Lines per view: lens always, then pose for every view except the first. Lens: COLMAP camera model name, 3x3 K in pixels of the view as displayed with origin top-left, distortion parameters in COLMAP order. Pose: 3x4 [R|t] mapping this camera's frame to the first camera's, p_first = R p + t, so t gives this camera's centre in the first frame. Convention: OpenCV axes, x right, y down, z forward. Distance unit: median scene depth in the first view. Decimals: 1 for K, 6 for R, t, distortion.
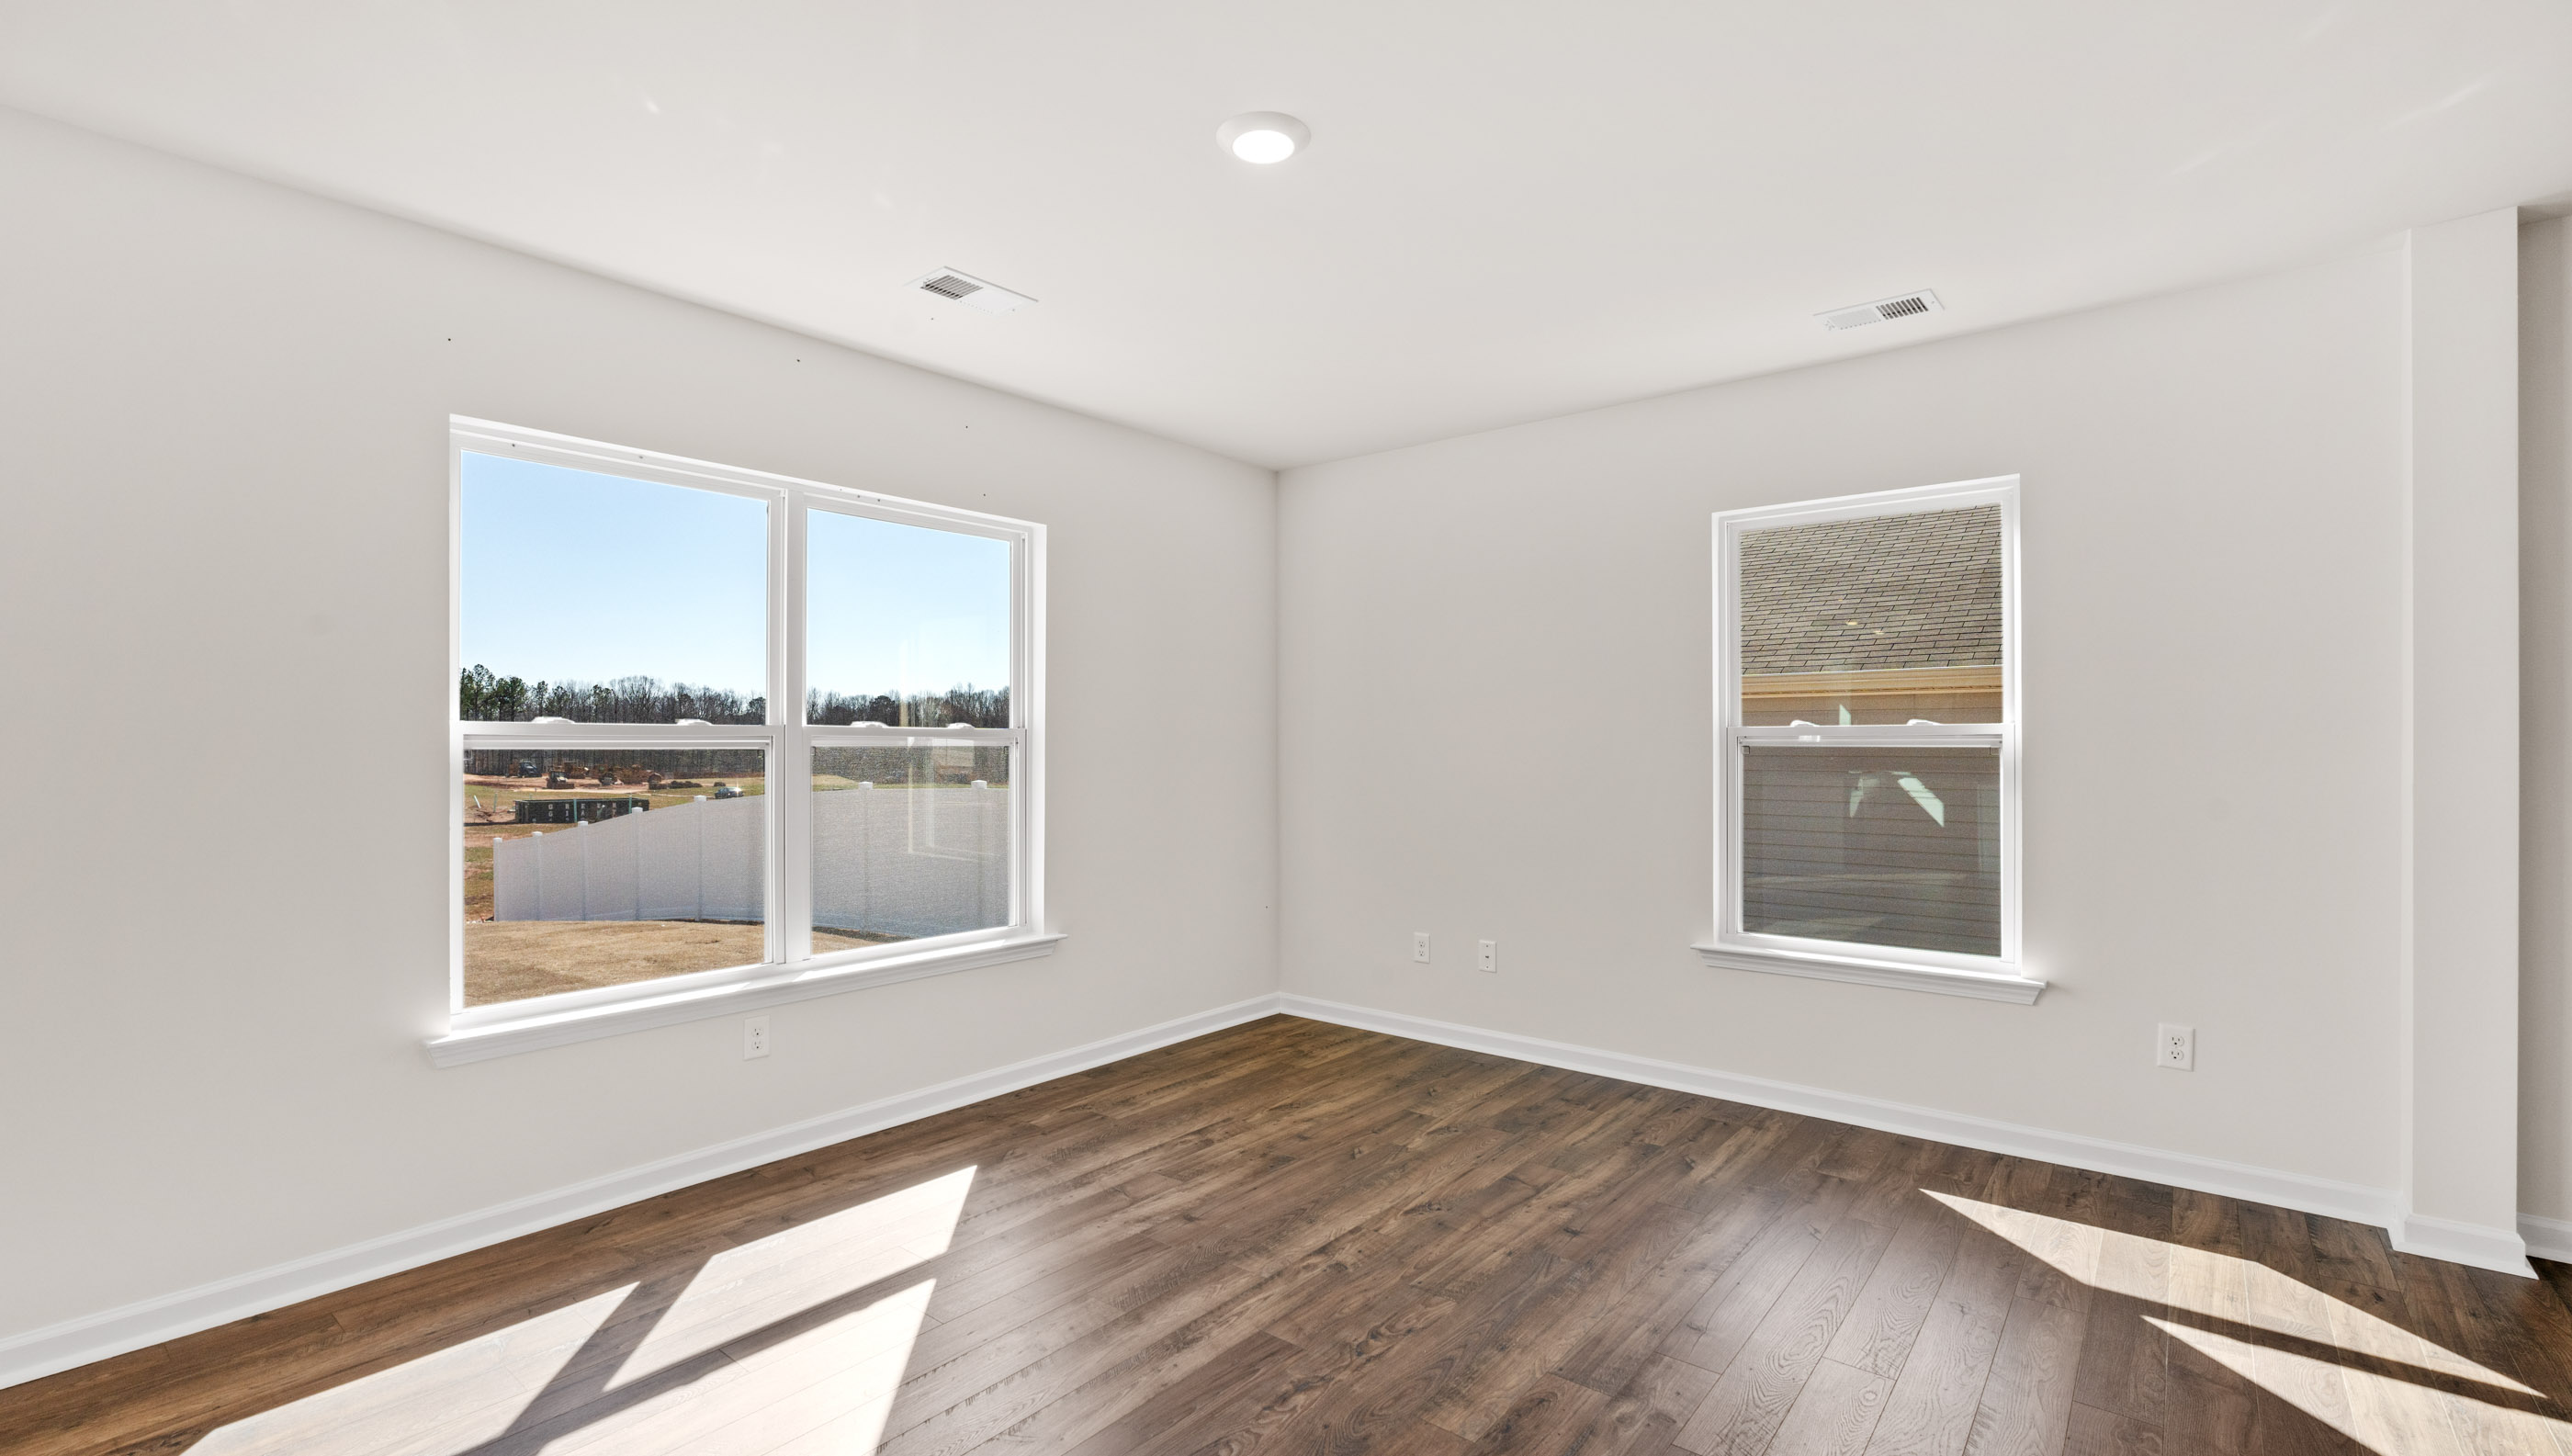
lens RADIAL K [[1119.2, 0, 1287.4], [0, 1119.2, 746.3], [0, 0, 1]] dist [-0.004682, -0.000730]
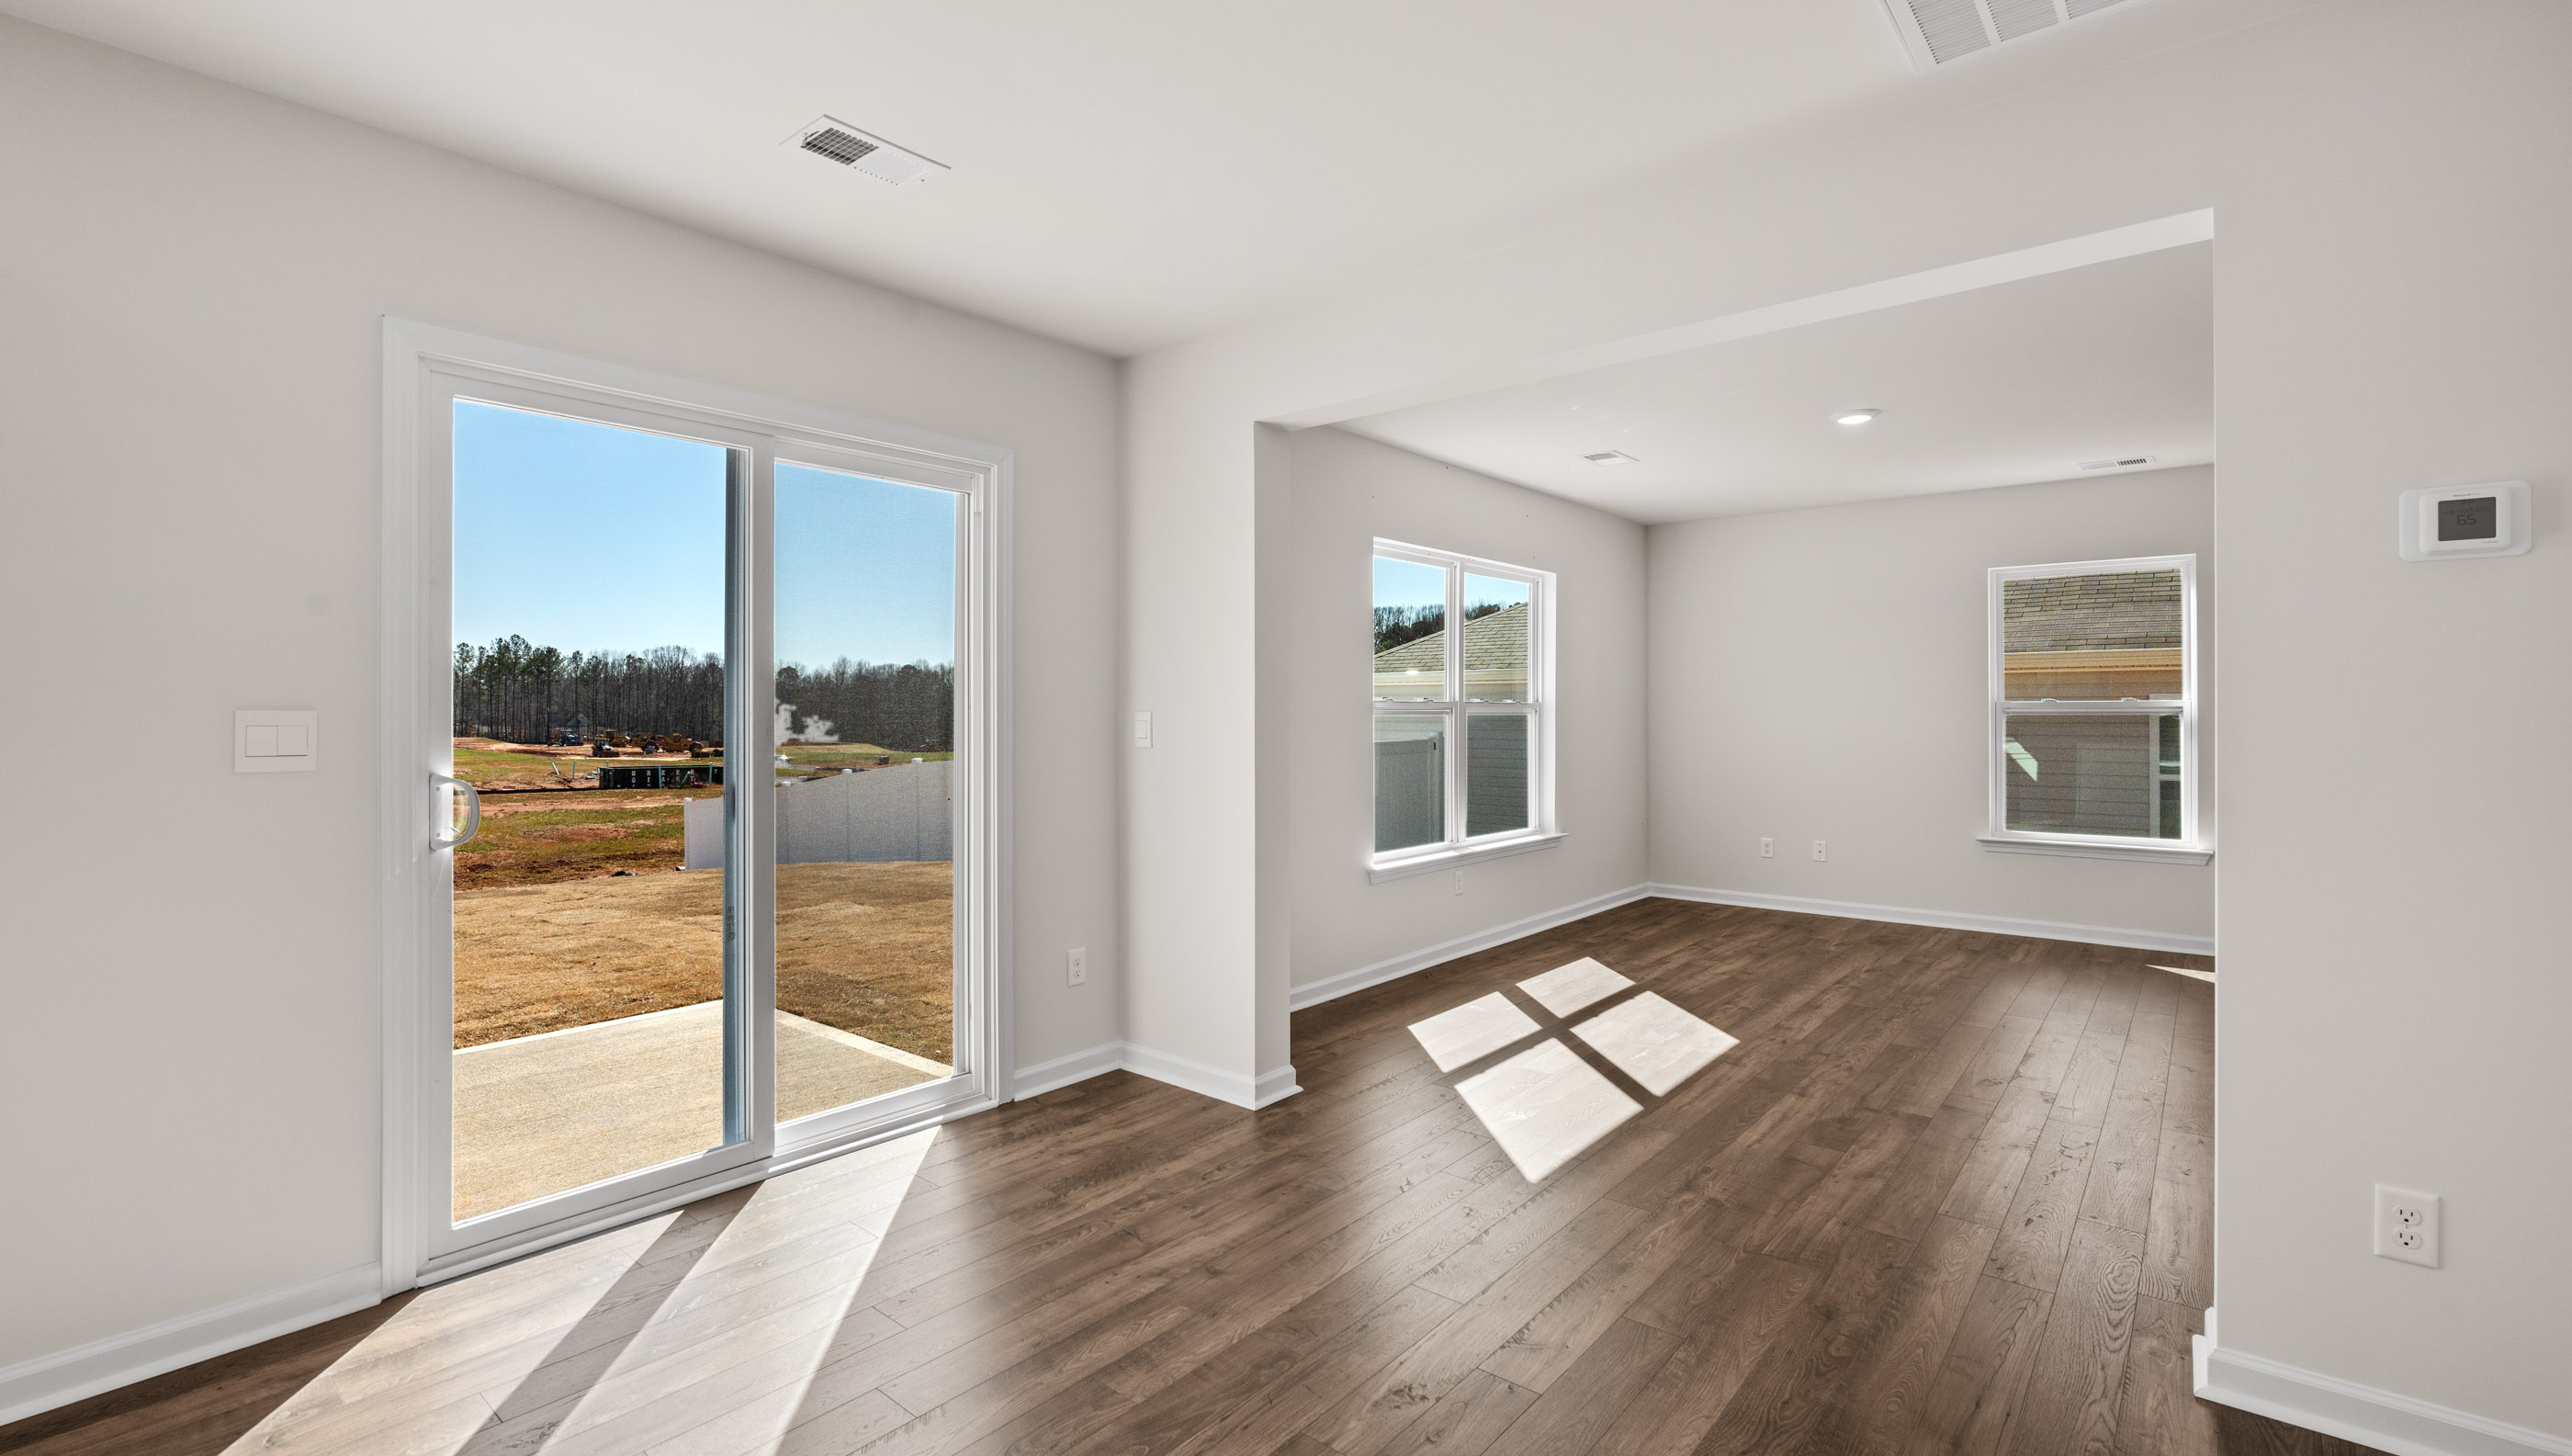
lens RADIAL K [[1131.1, 0, 1281.1], [0, 1131.1, 706.8], [0, 0, 1]] dist [-0.004638, 0.000162]
pose [[0.999931, 0.000293, -0.011737, -0.701262], [-0.000384, 0.999970, -0.007708, 0.003138], [0.011735, 0.007712, 0.999901, -0.720765]]
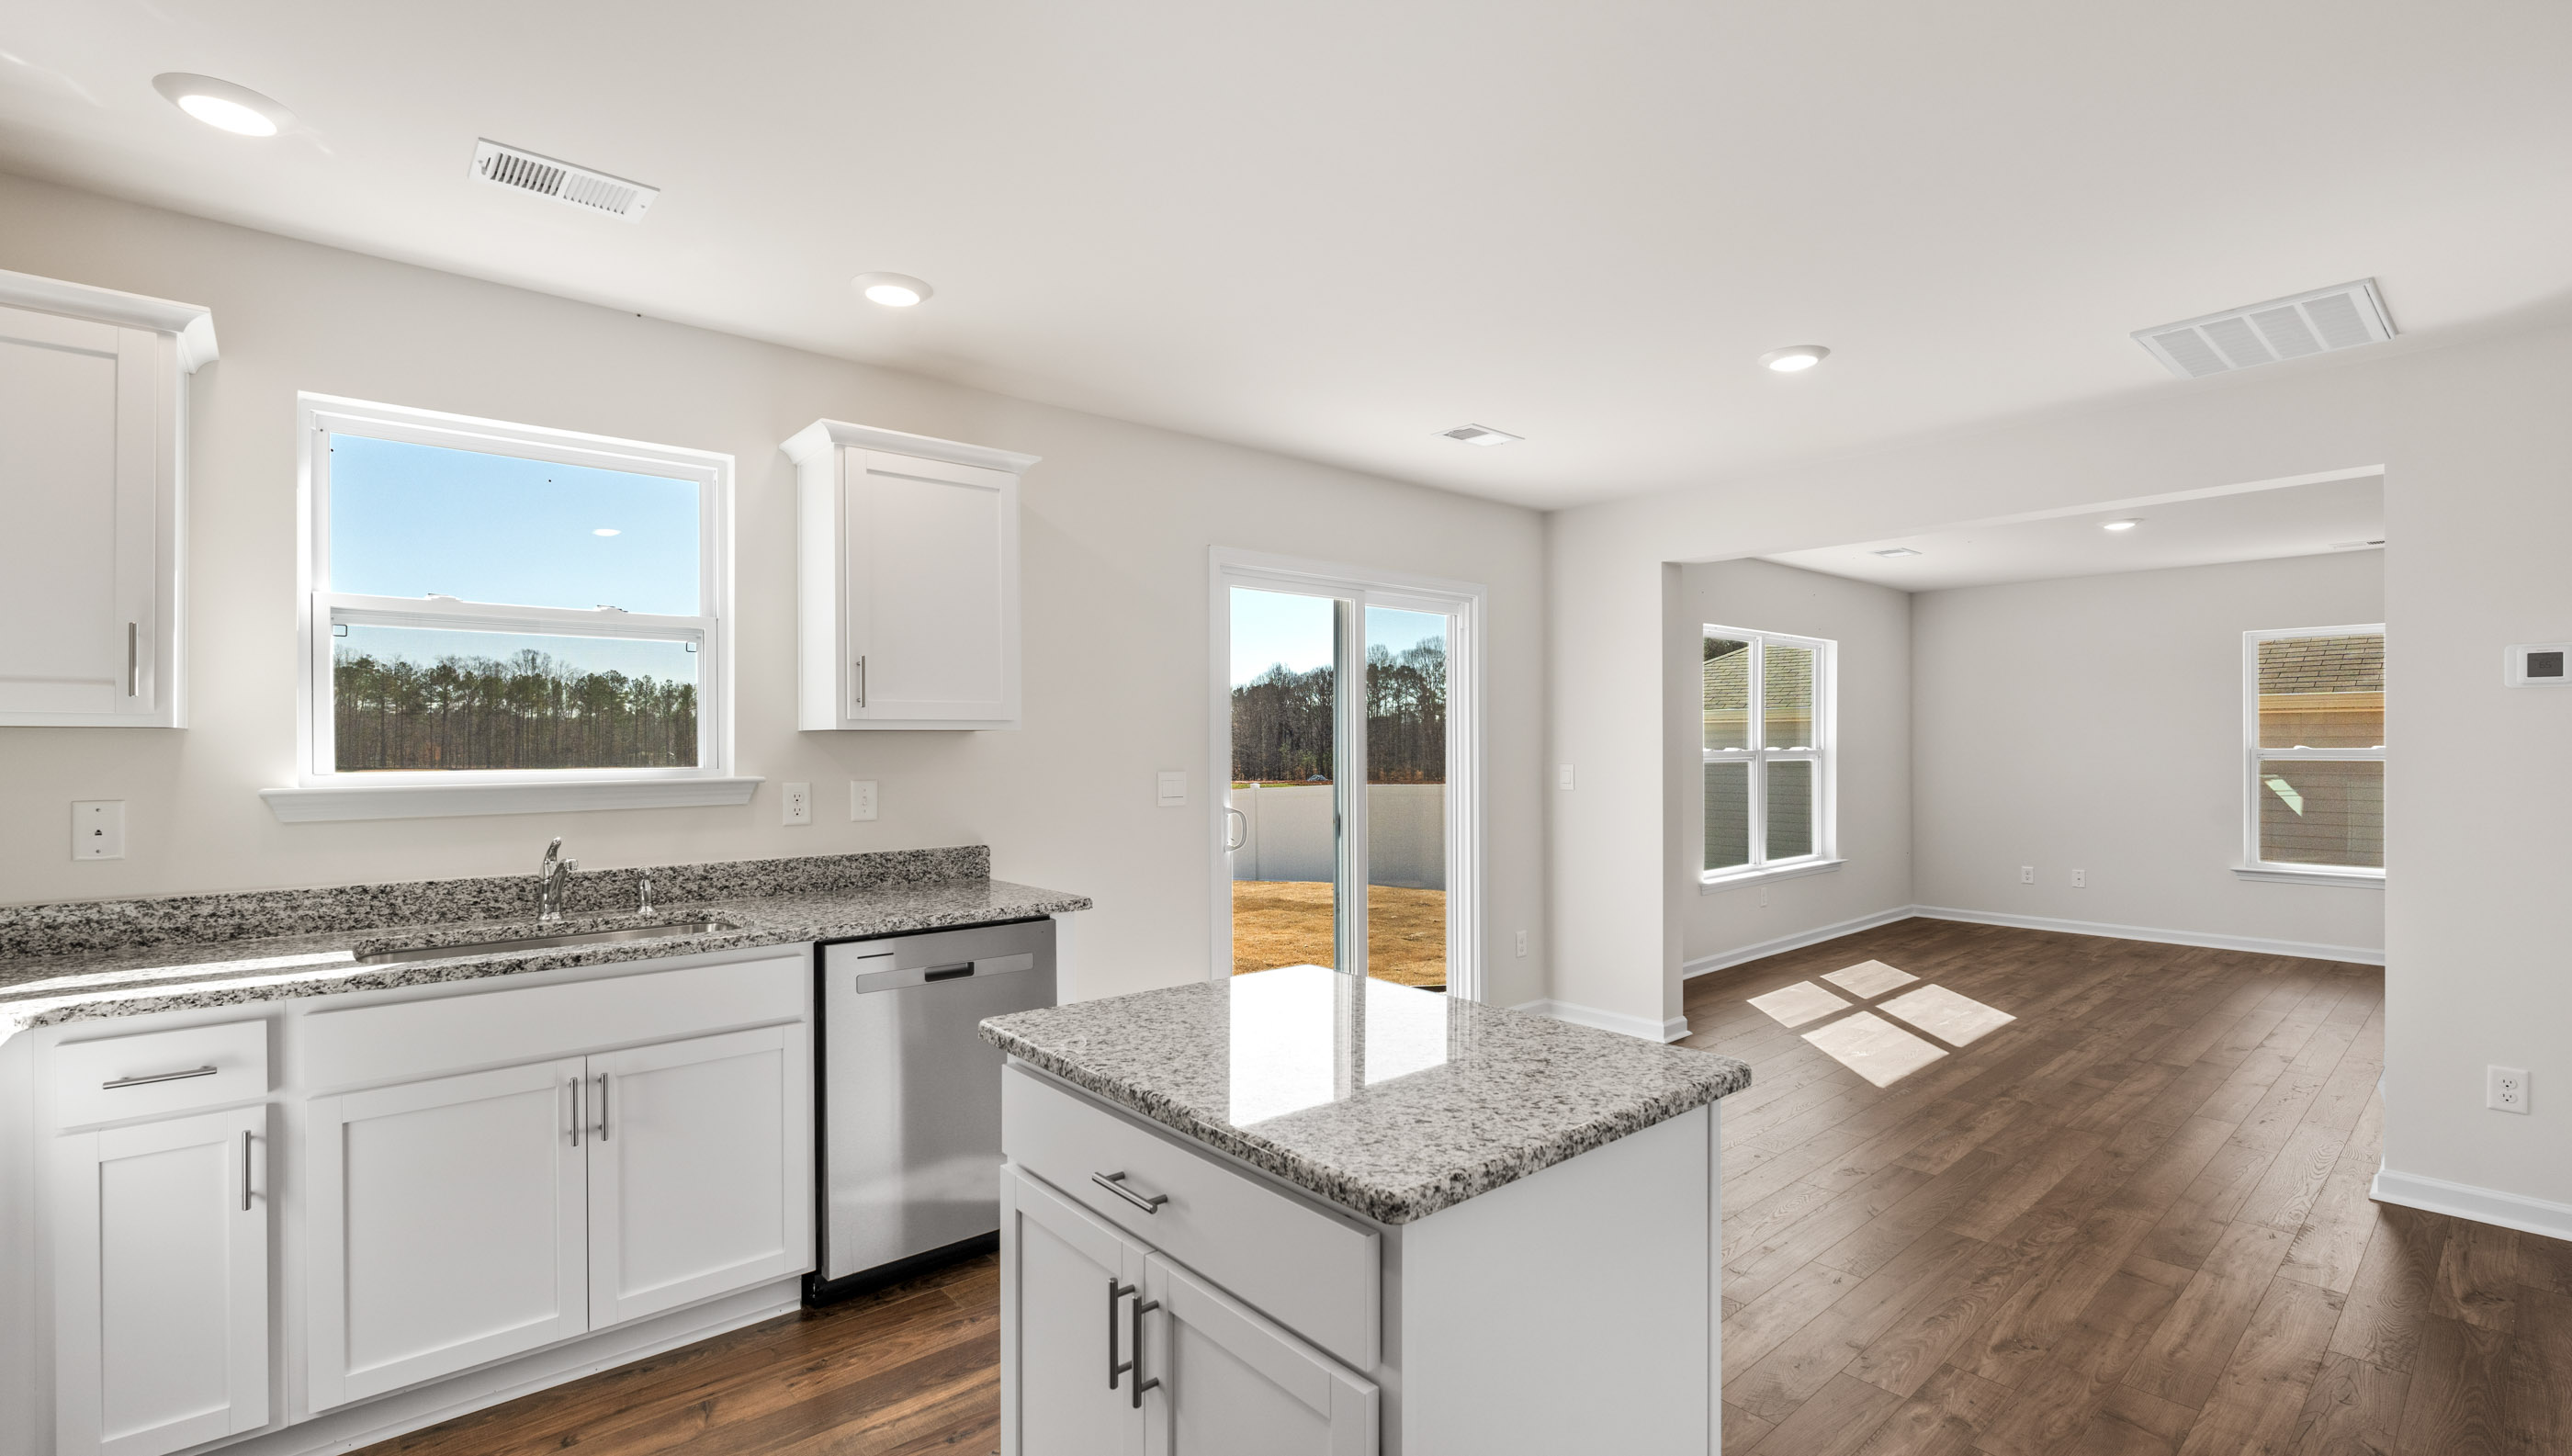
lens RADIAL K [[1119.2, 0, 1287.4], [0, 1119.2, 746.3], [0, 0, 1]] dist [-0.004682, -0.000730]
pose [[0.986041, -0.001377, -0.166499, -0.976068], [0.001330, 0.999999, -0.000392, -0.025634], [0.166499, 0.000165, 0.986042, -1.204976]]
